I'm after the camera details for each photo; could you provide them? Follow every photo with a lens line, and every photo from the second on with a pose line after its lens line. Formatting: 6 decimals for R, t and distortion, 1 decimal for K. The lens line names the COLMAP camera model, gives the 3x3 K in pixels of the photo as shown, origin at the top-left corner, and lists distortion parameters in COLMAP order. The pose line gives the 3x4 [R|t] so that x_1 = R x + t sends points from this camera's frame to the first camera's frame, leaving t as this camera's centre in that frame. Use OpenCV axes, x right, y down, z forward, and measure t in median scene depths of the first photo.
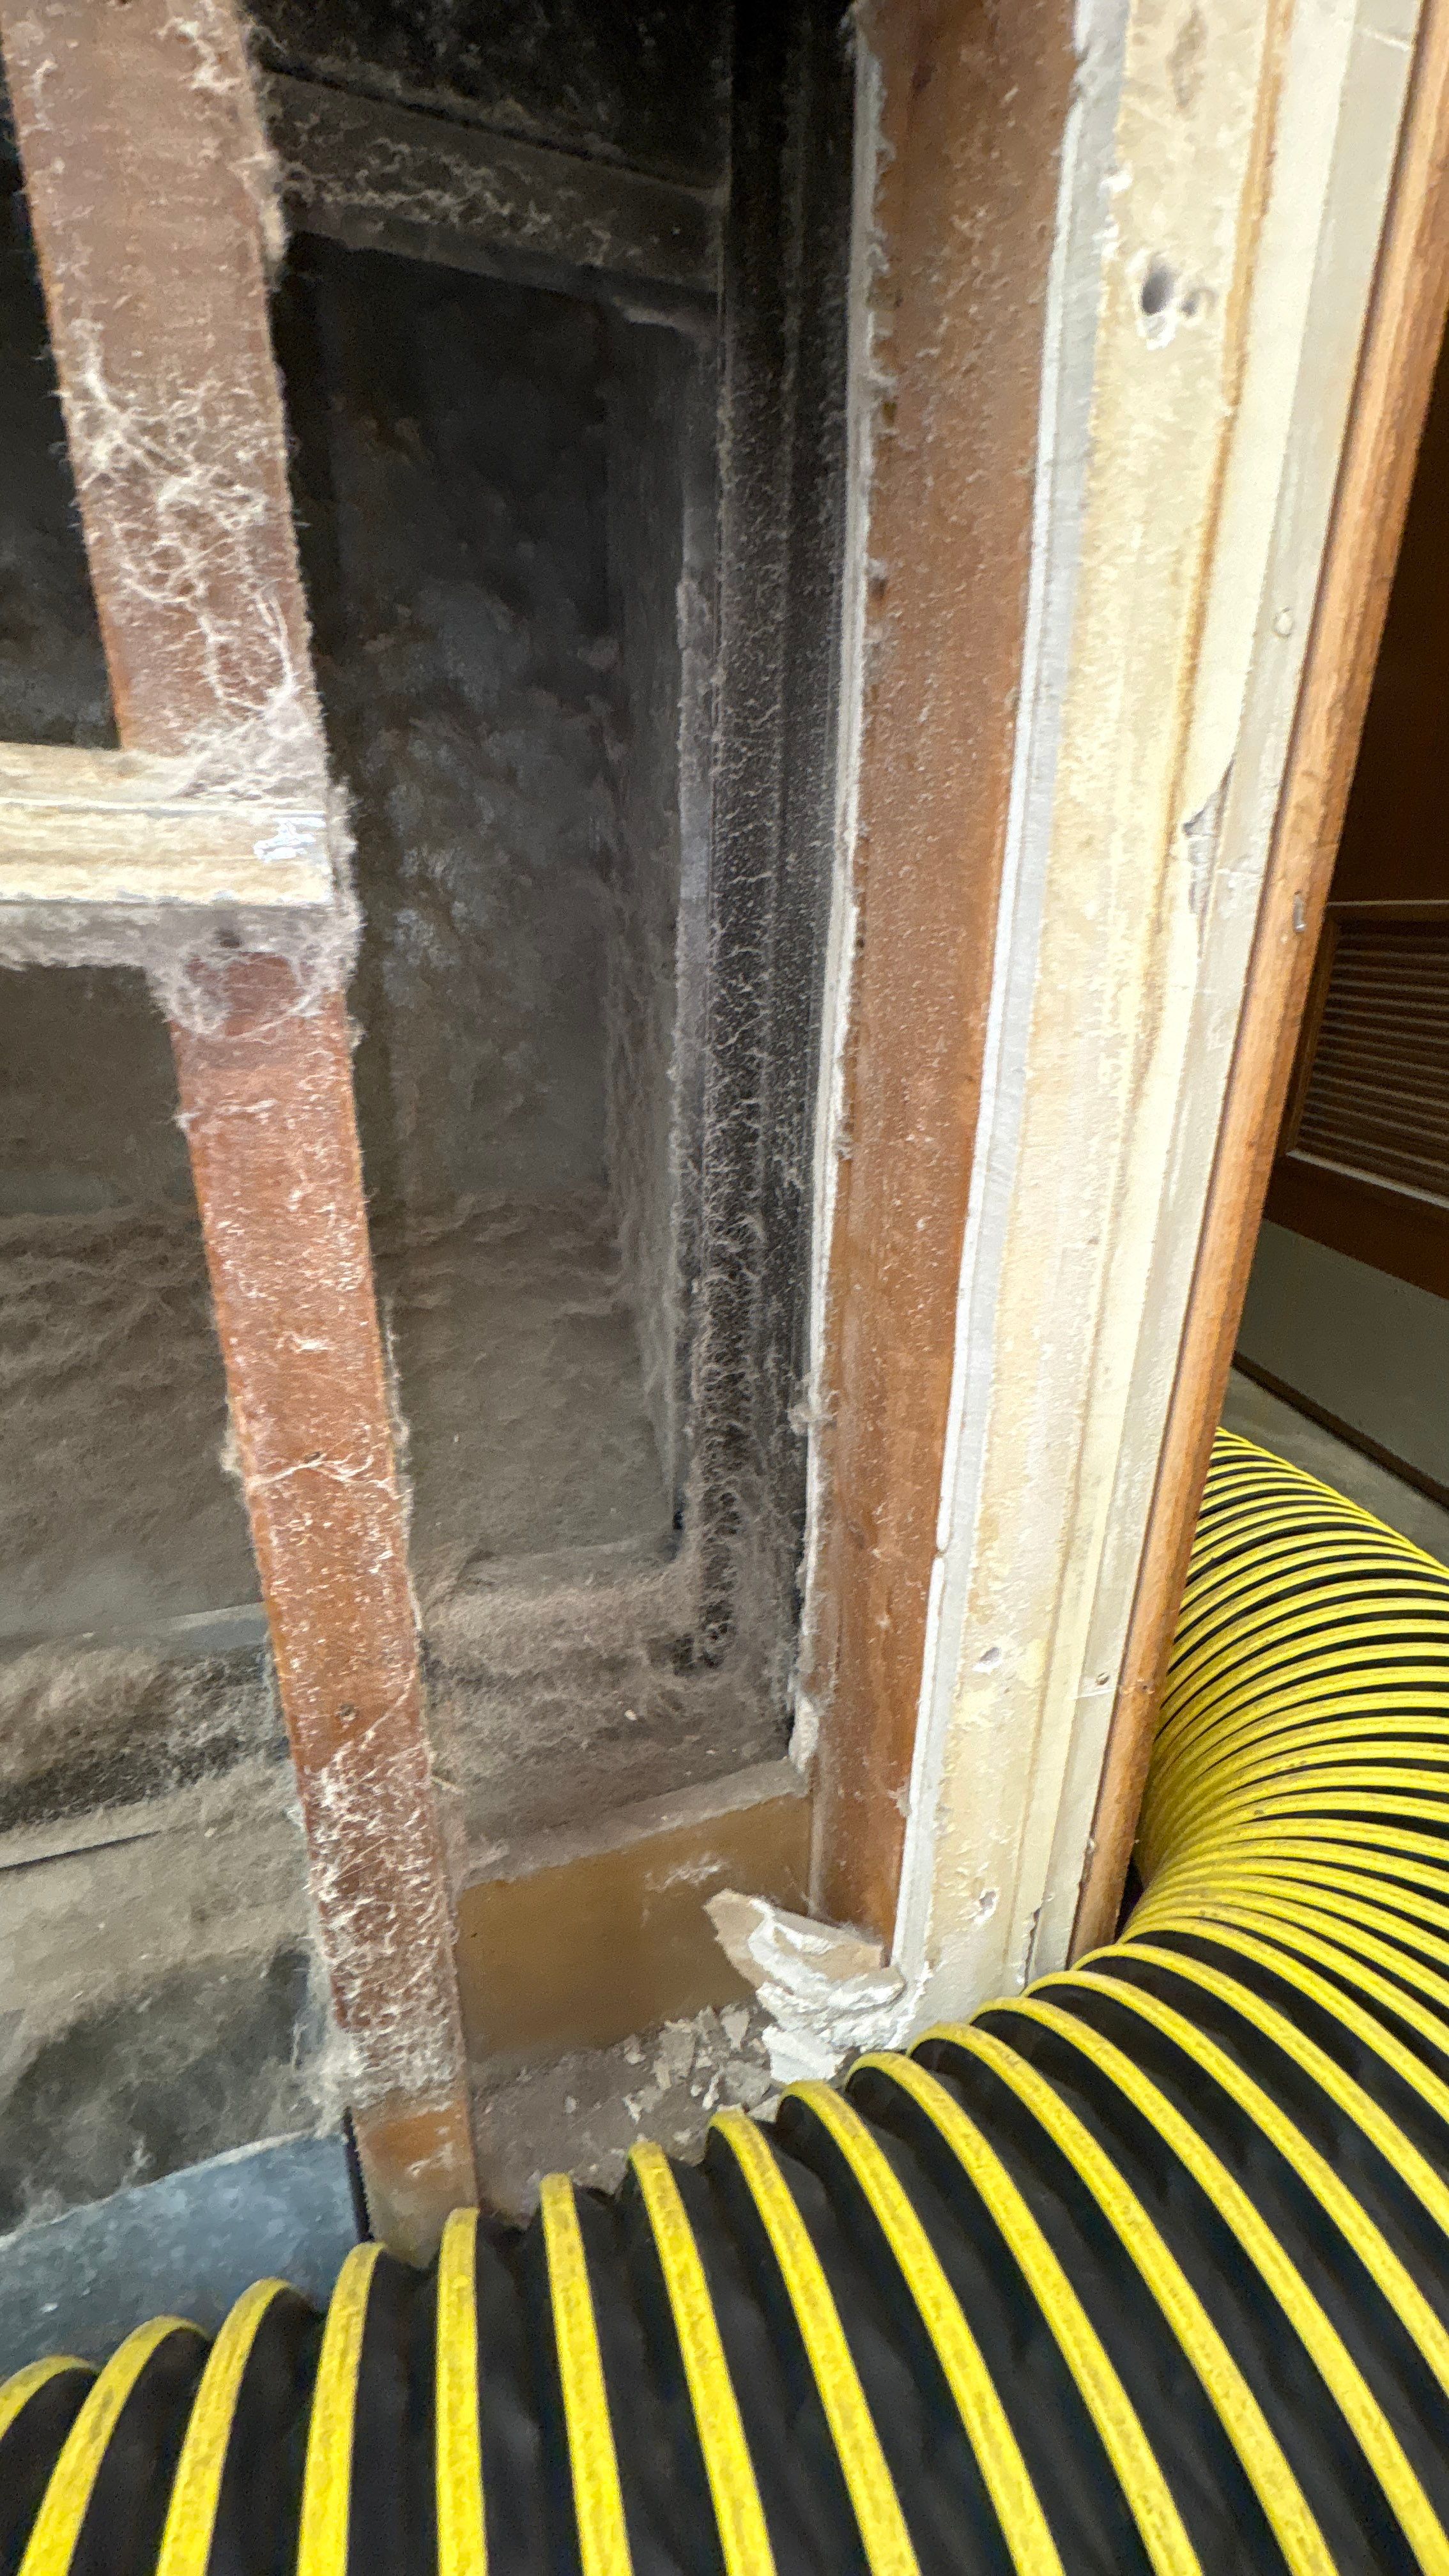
lens RADIAL K [[1025.4, 0, 724.2], [0, 1025.4, 1288.4], [0, 0, 1]] dist [0.000087, -0.000220]
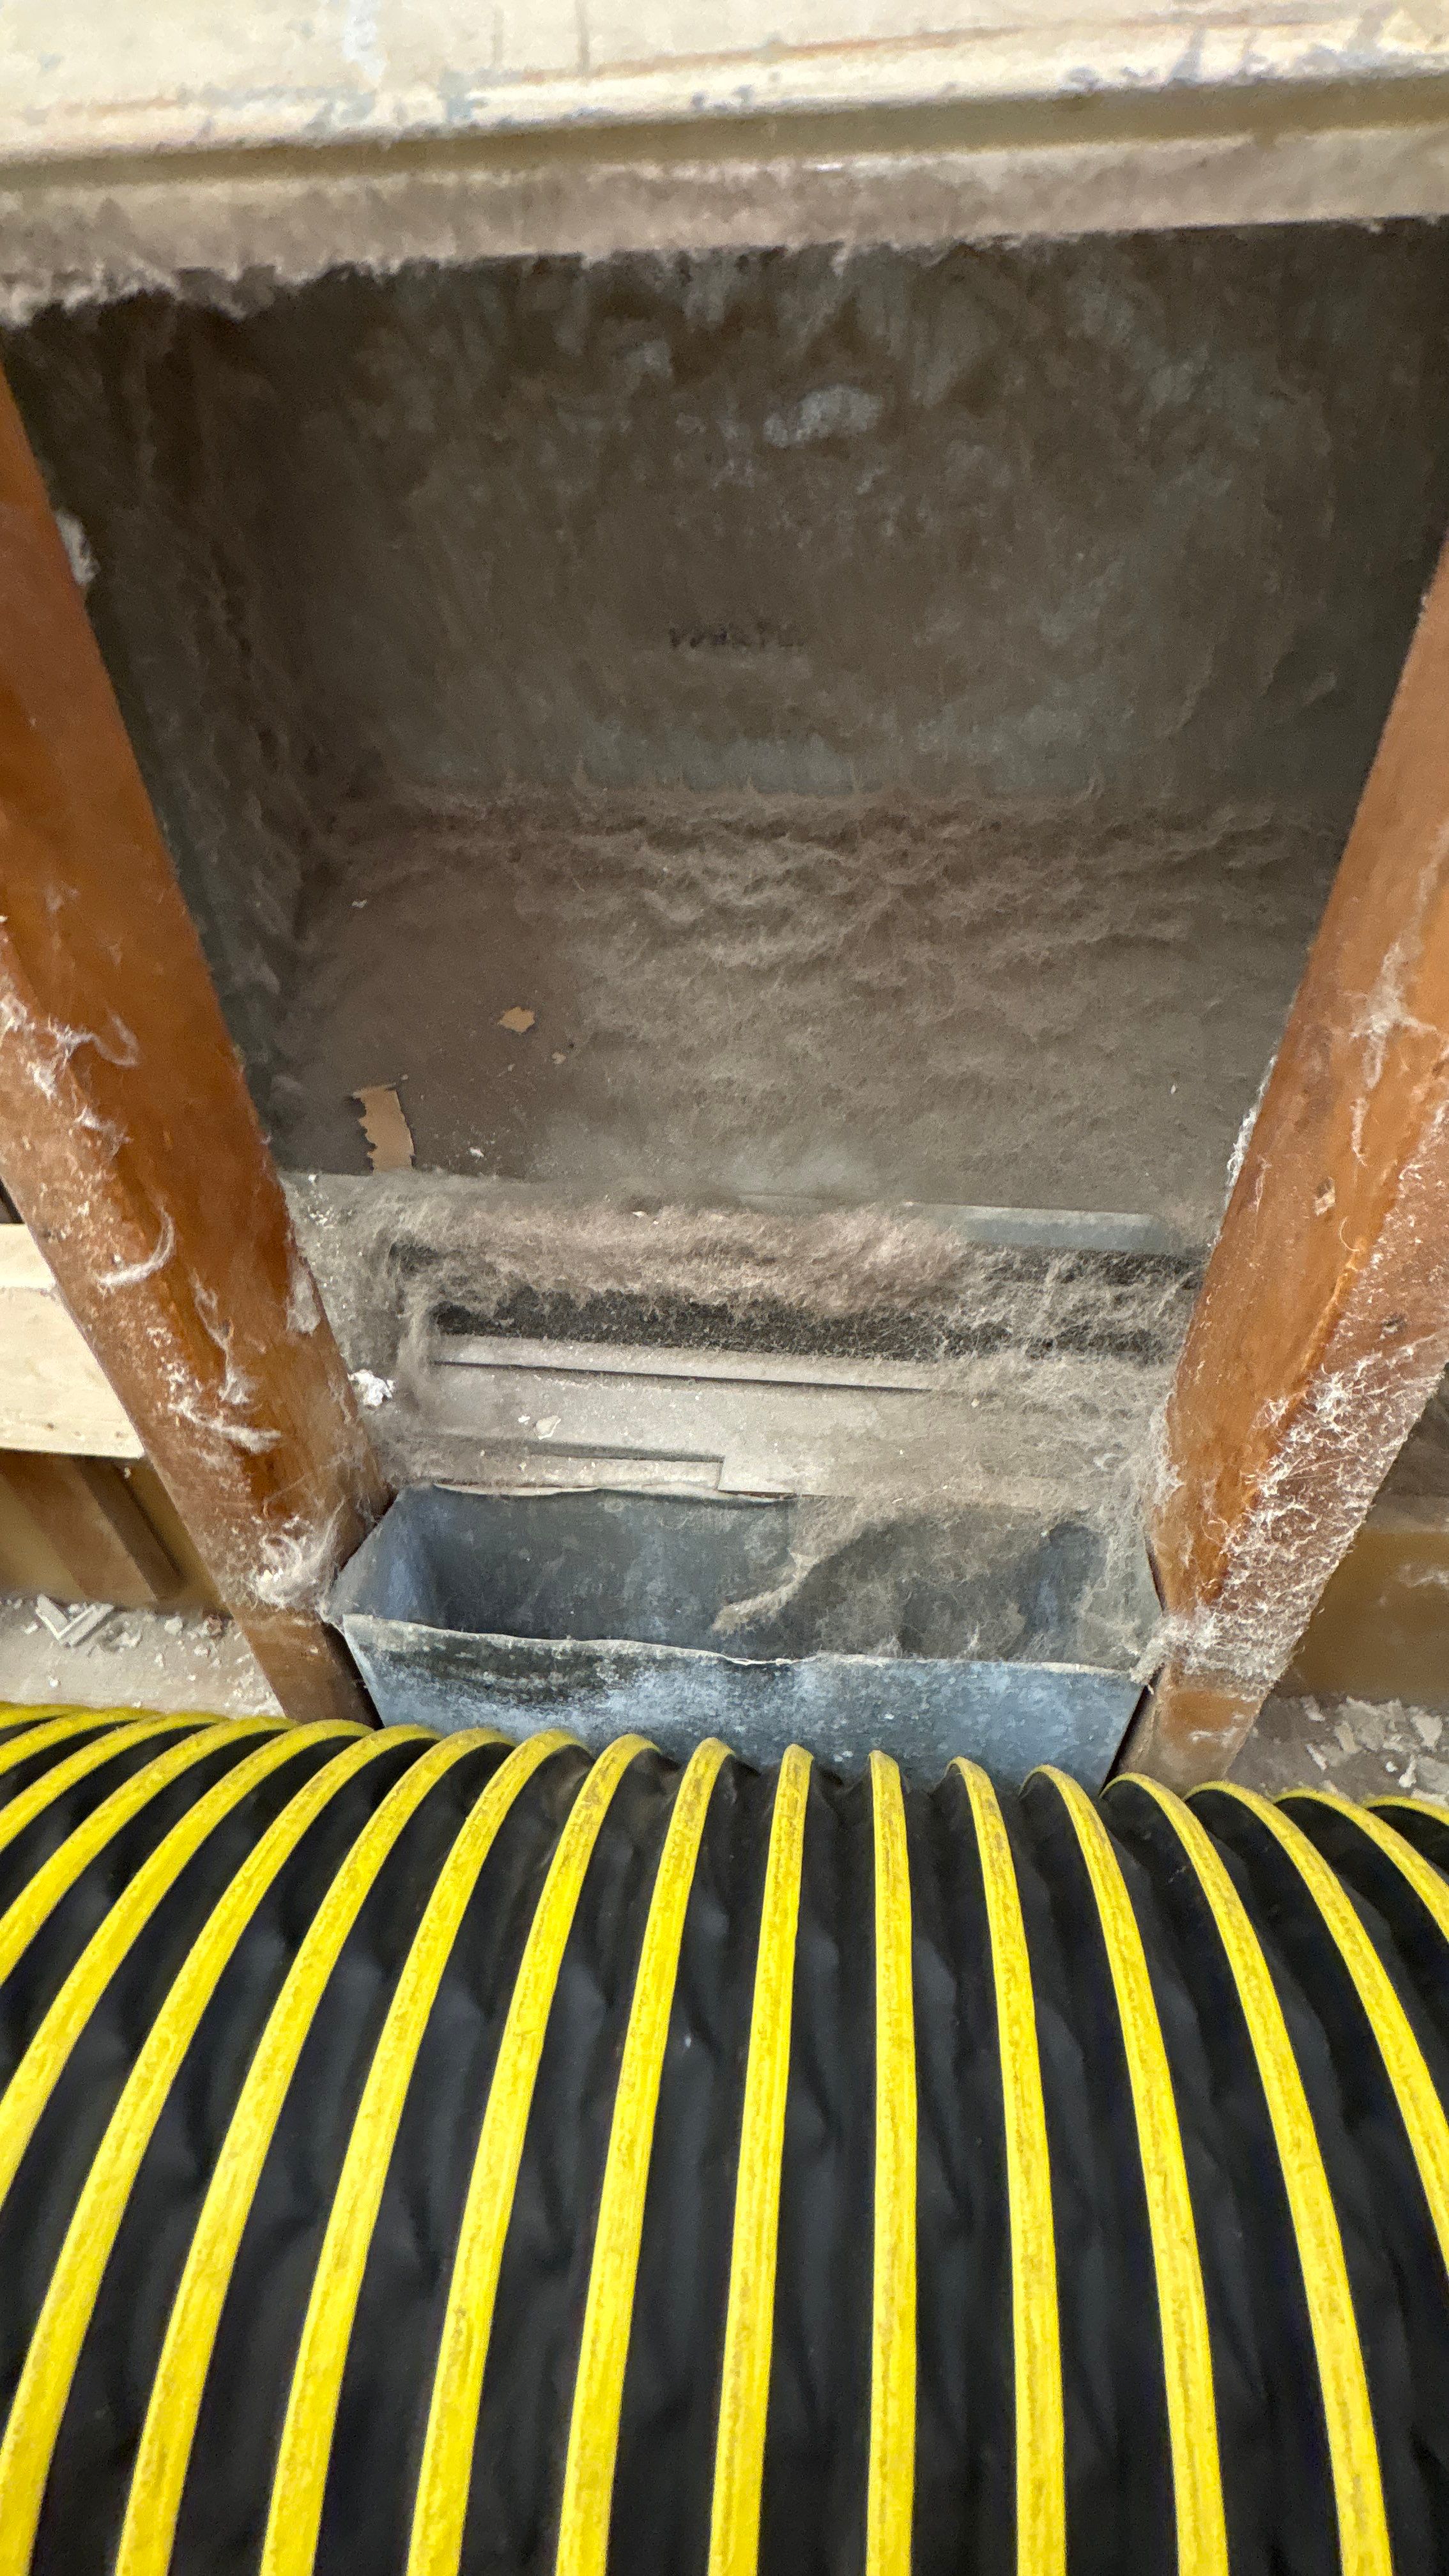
lens RADIAL K [[1025.4, 0, 726.6], [0, 1025.4, 1288.1], [0, 0, 1]] dist [0.000087, -0.000220]
pose [[0.907828, 0.227763, -0.352097, -0.398835], [-0.114576, 0.942414, 0.314209, 0.109182], [0.403387, -0.244906, 0.881646, -0.031998]]
